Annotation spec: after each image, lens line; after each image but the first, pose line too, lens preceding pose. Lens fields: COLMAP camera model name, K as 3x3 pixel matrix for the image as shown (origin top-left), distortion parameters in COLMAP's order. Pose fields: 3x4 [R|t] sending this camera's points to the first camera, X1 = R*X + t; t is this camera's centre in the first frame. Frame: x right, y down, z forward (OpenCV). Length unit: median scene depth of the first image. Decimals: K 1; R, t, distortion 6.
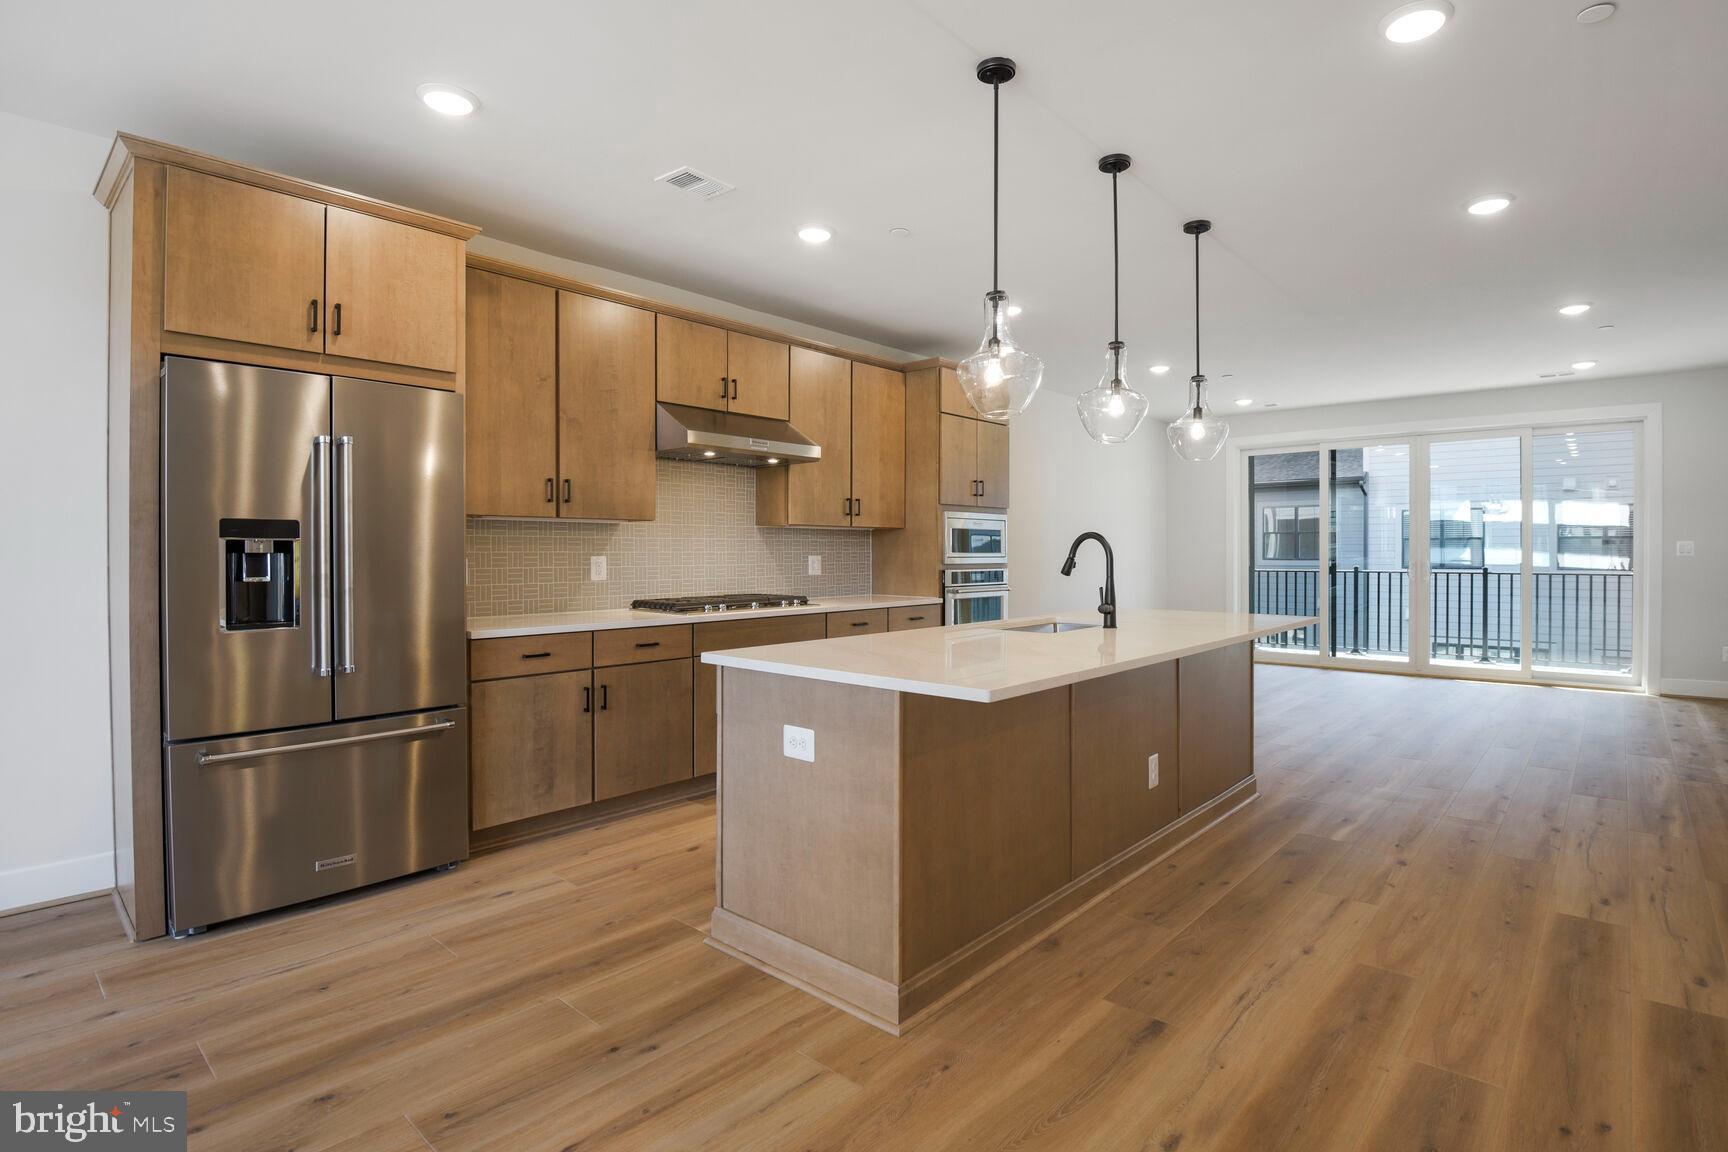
lens RADIAL K [[854.6, 0, 880.7], [0, 854.6, 561.3], [0, 0, 1]] dist [-0.002901, -0.019257]
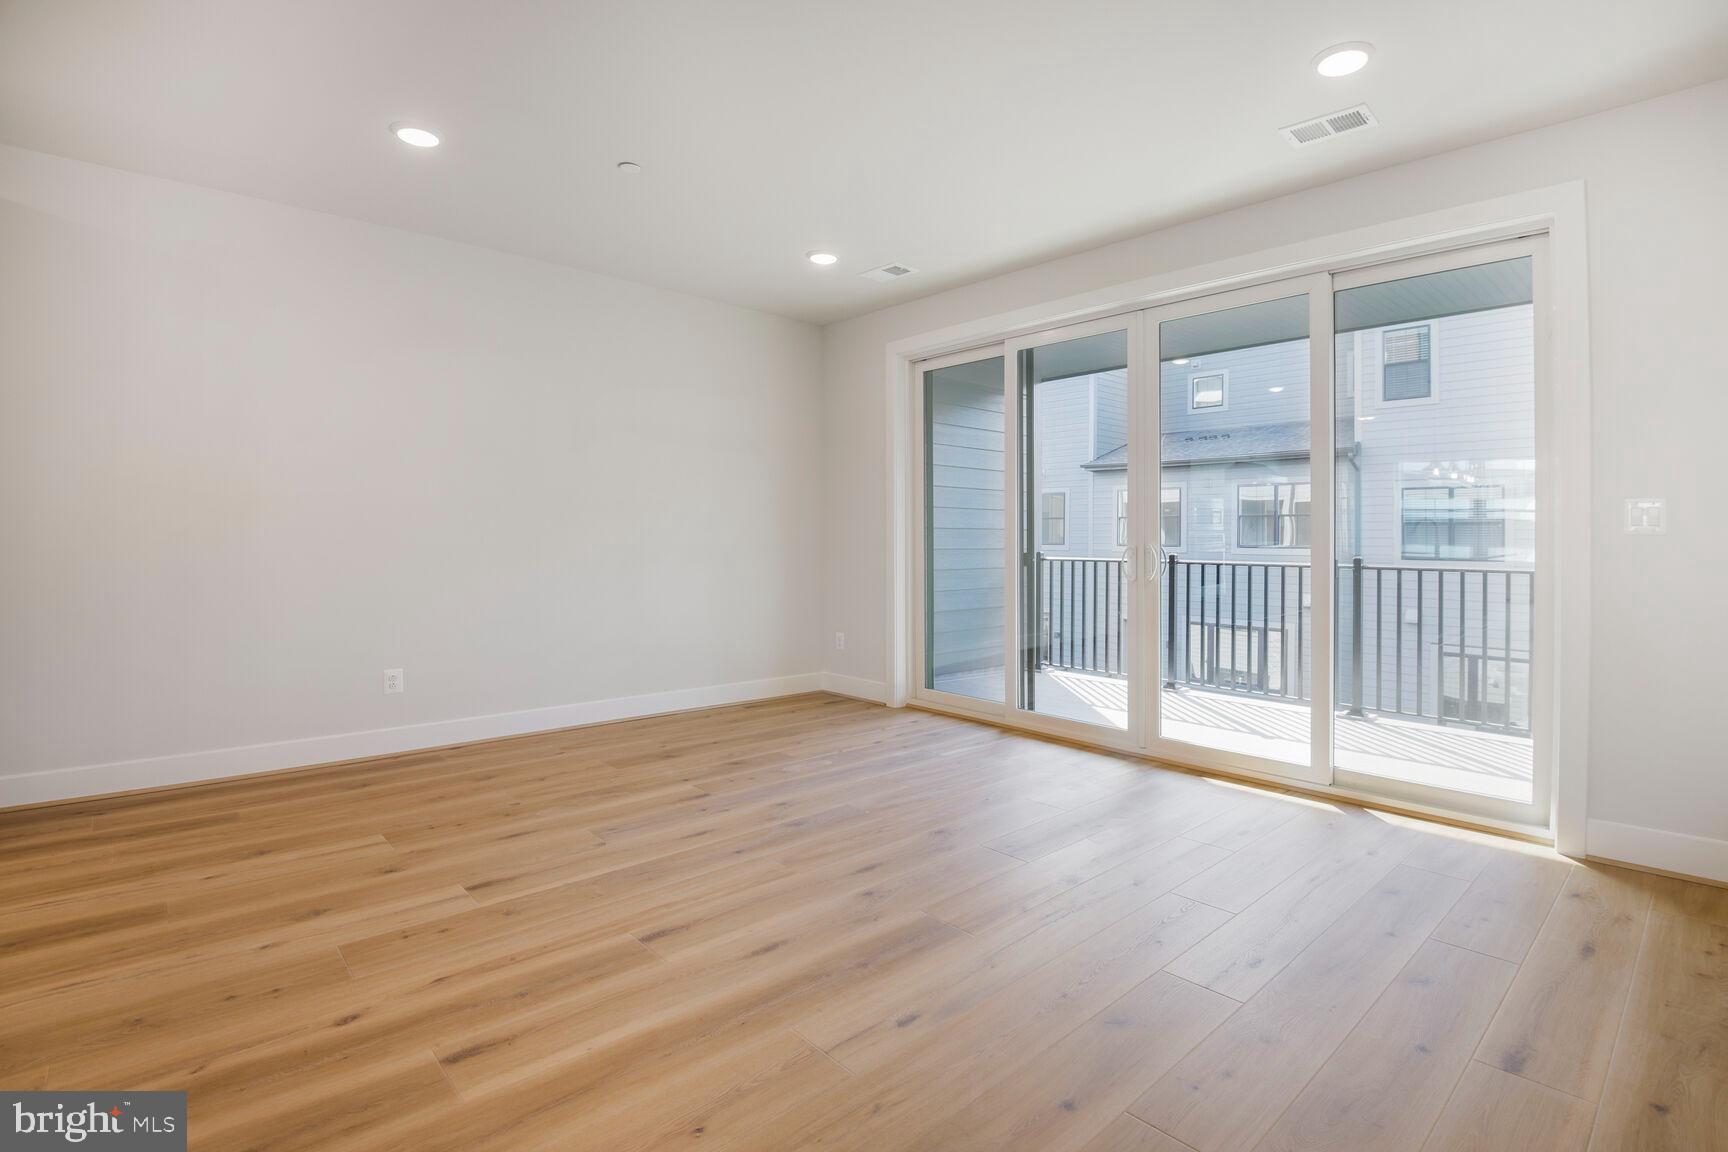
lens RADIAL K [[817.1, 0, 891.0], [0, 817.1, 551.2], [0, 0, 1]] dist [-0.021843, -0.009997]
pose [[0.995318, 0.010433, -0.096088, 1.185421], [-0.010087, 0.999941, 0.004093, 0.009377], [0.096125, -0.003105, 0.995364, 1.077377]]
